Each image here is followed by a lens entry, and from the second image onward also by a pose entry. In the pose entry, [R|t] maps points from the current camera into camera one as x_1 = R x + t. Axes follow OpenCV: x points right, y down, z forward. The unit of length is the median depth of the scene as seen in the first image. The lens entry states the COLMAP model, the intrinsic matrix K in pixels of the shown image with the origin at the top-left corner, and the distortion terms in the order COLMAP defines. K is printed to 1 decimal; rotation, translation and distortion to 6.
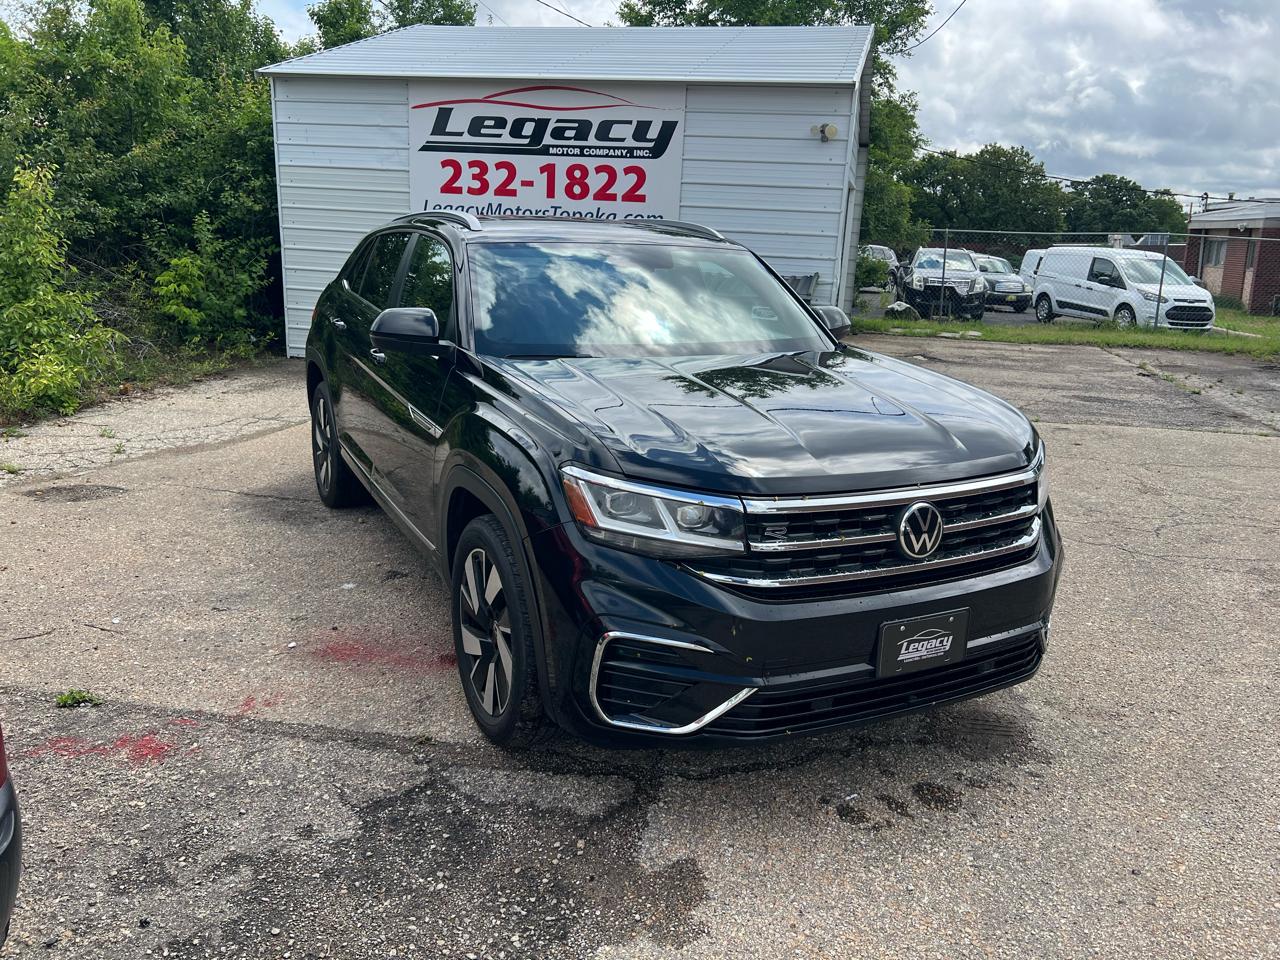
lens RADIAL K [[952.6, 0, 639.6], [0, 952.6, 501.4], [0, 0, 1]] dist [0.004934, -0.009793]
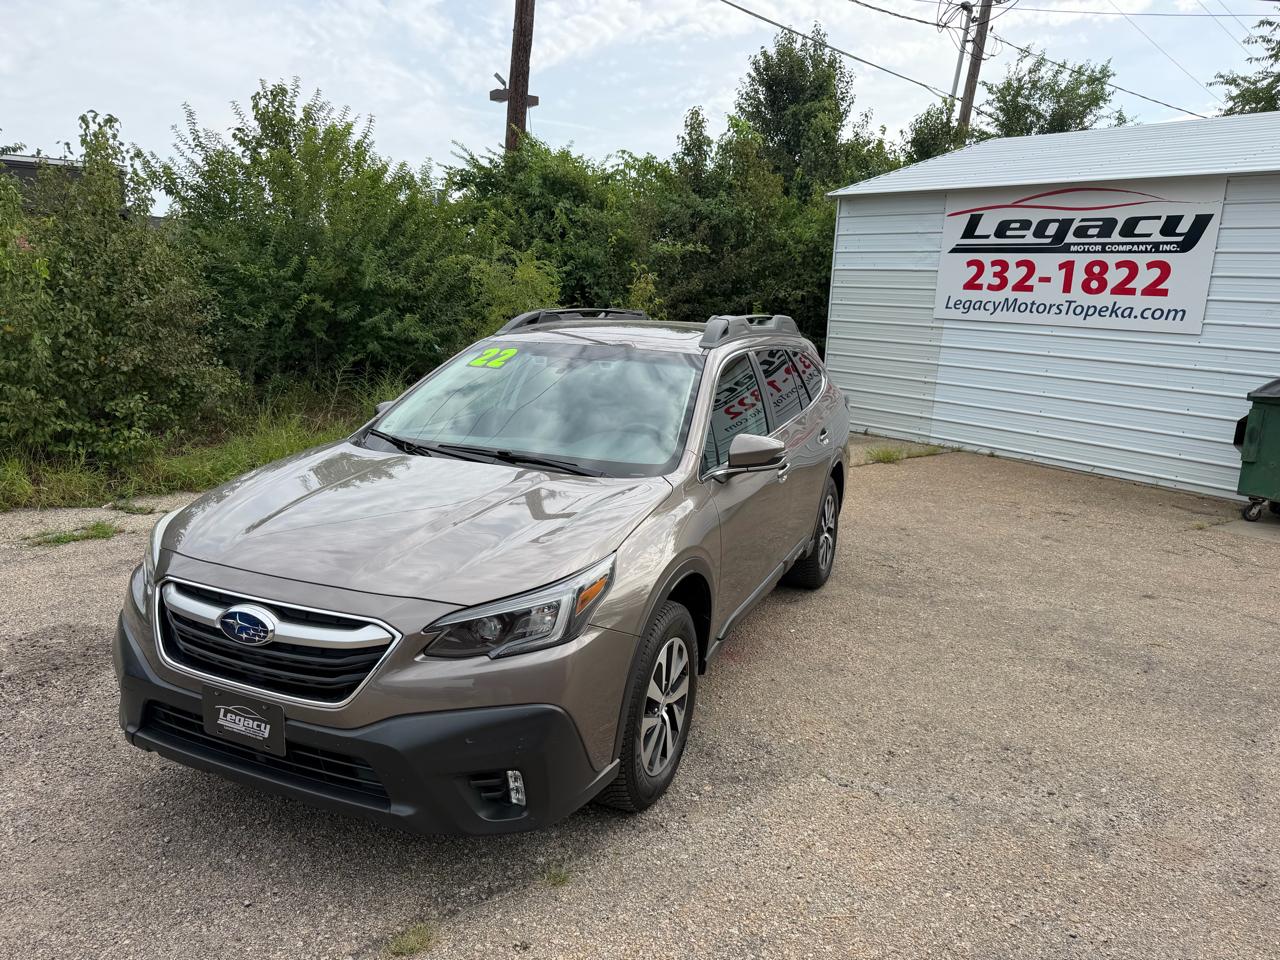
lens RADIAL K [[892.4, 0, 629.9], [0, 892.4, 495.0], [0, 0, 1]] dist [0.004048, -0.024487]
pose [[0.789651, 0.122946, -0.601112, 0.141887], [-0.172888, 0.984605, -0.025732, 0.003671], [0.588694, 0.124245, 0.798750, -0.022455]]
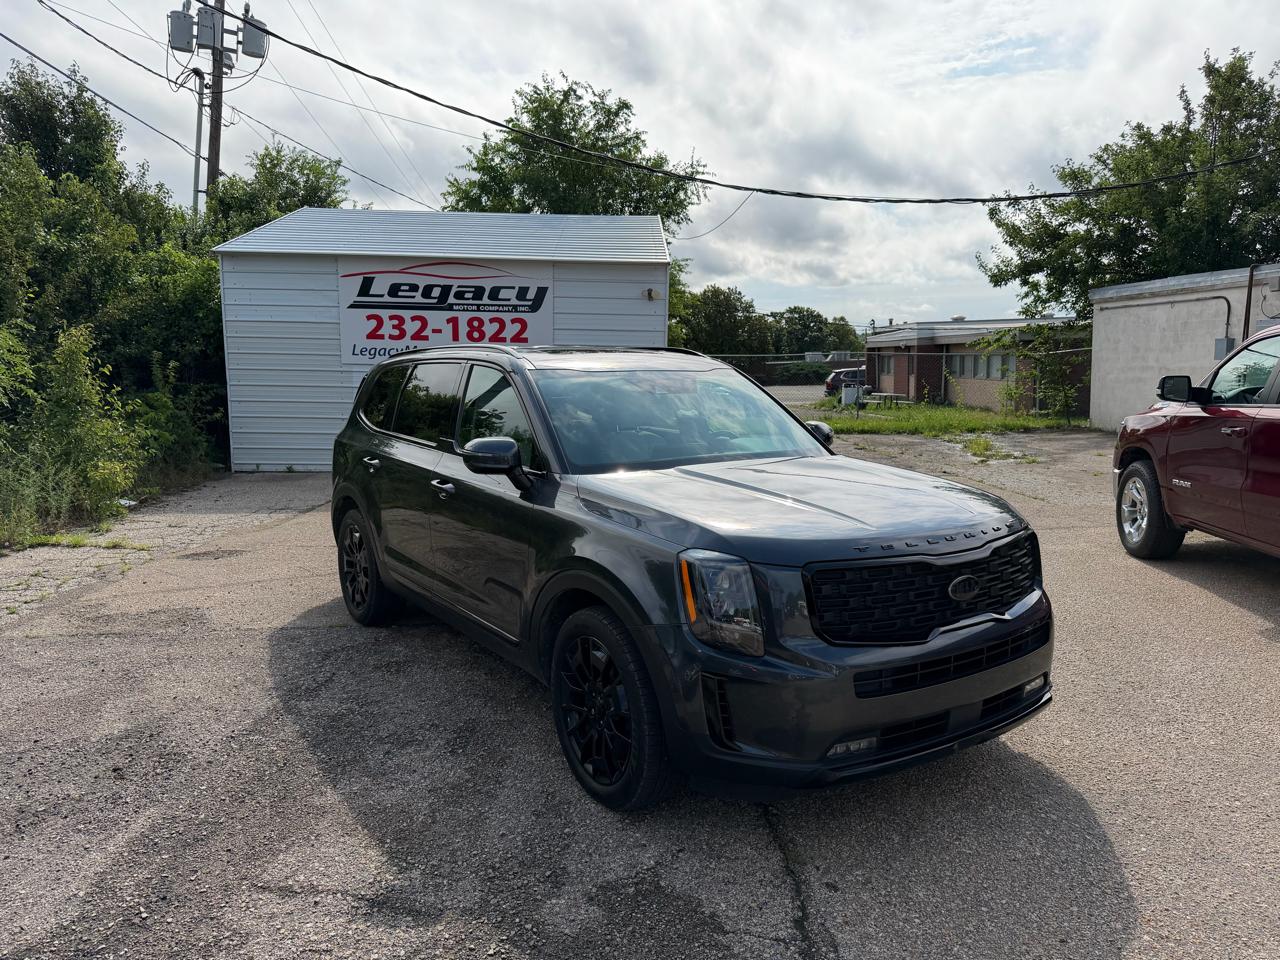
lens RADIAL K [[892.4, 0, 637.2], [0, 892.4, 501.8], [0, 0, 1]] dist [0.004048, -0.024487]
pose [[0.964616, -0.070361, 0.254097, -0.183844], [0.099492, 0.989624, -0.103664, 0.065522], [-0.244166, 0.125276, 0.961607, -0.256623]]
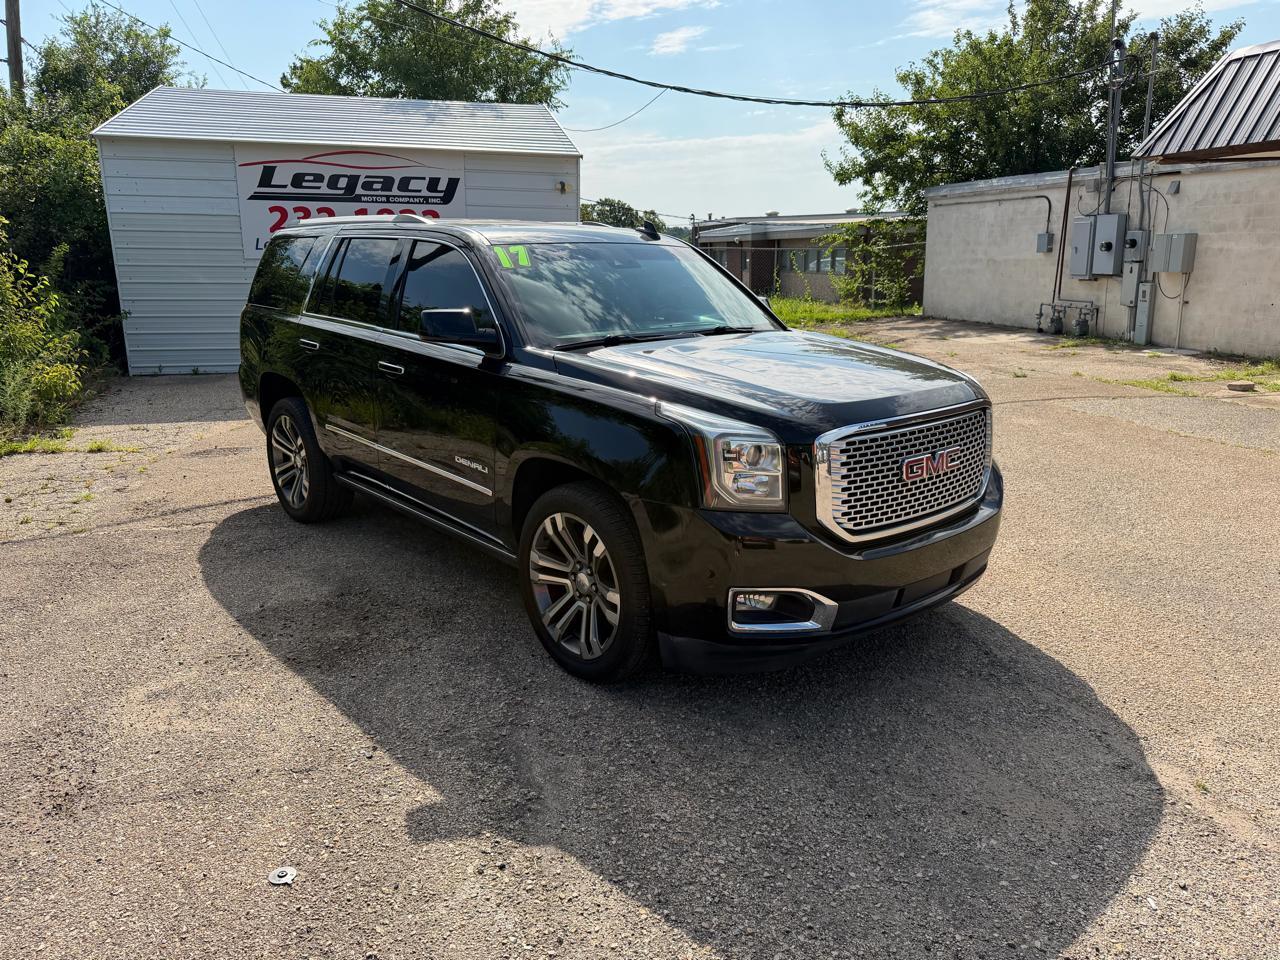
lens RADIAL K [[892.4, 0, 636.8], [0, 892.4, 511.5], [0, 0, 1]] dist [0.004048, -0.024487]
pose [[0.885608, -0.158326, 0.436614, -0.366290], [0.154990, 0.986957, 0.043518, 0.068986], [-0.437810, 0.029131, 0.898596, -0.277352]]
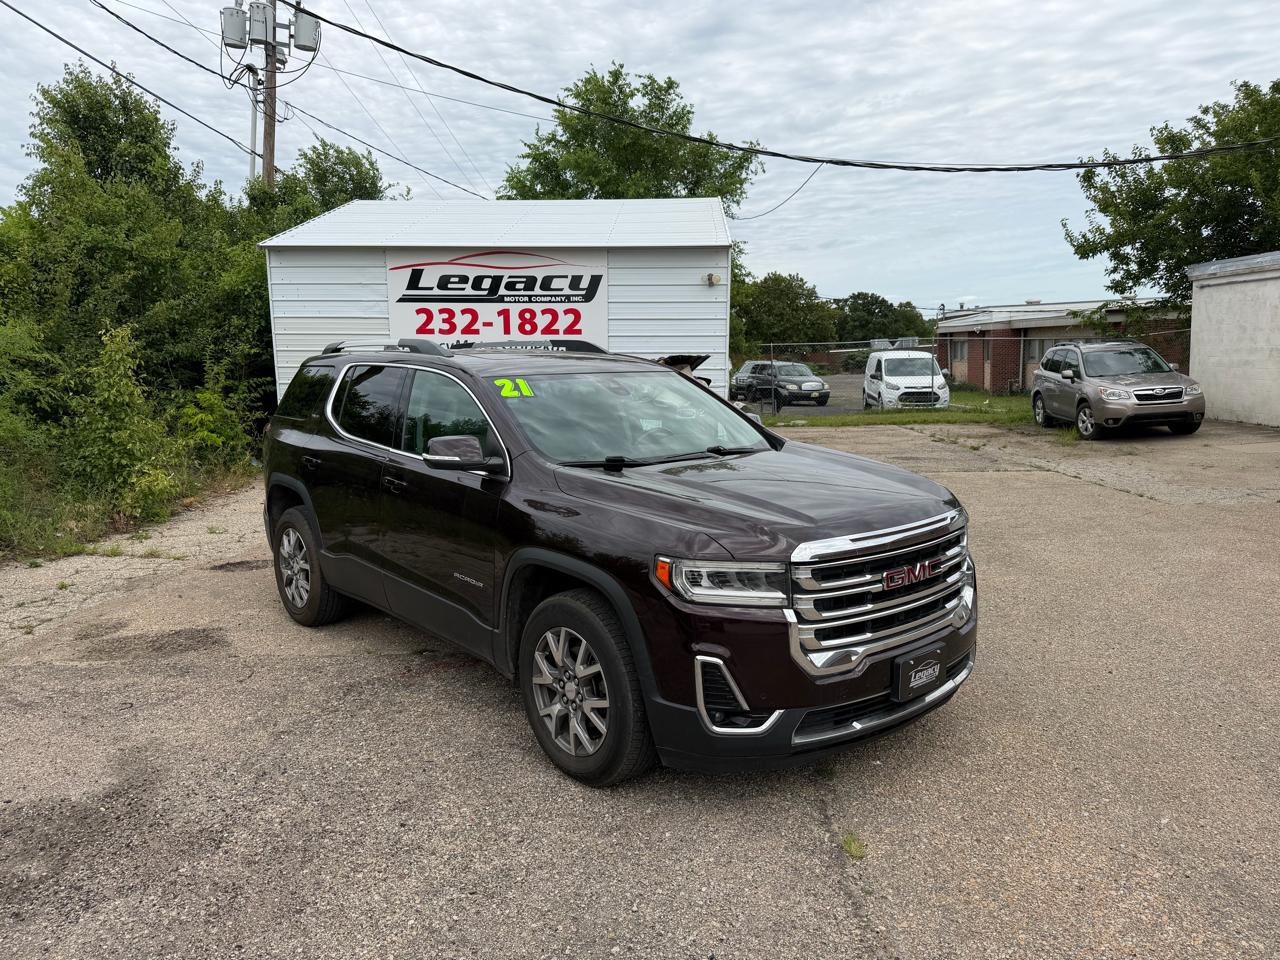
lens RADIAL K [[892.4, 0, 630.9], [0, 892.4, 500.4], [0, 0, 1]] dist [0.004048, -0.024487]
pose [[0.980527, -0.077811, 0.180313, -0.165367], [0.097501, 0.989888, -0.103030, 0.047248], [-0.170473, 0.118605, 0.978198, -0.190865]]
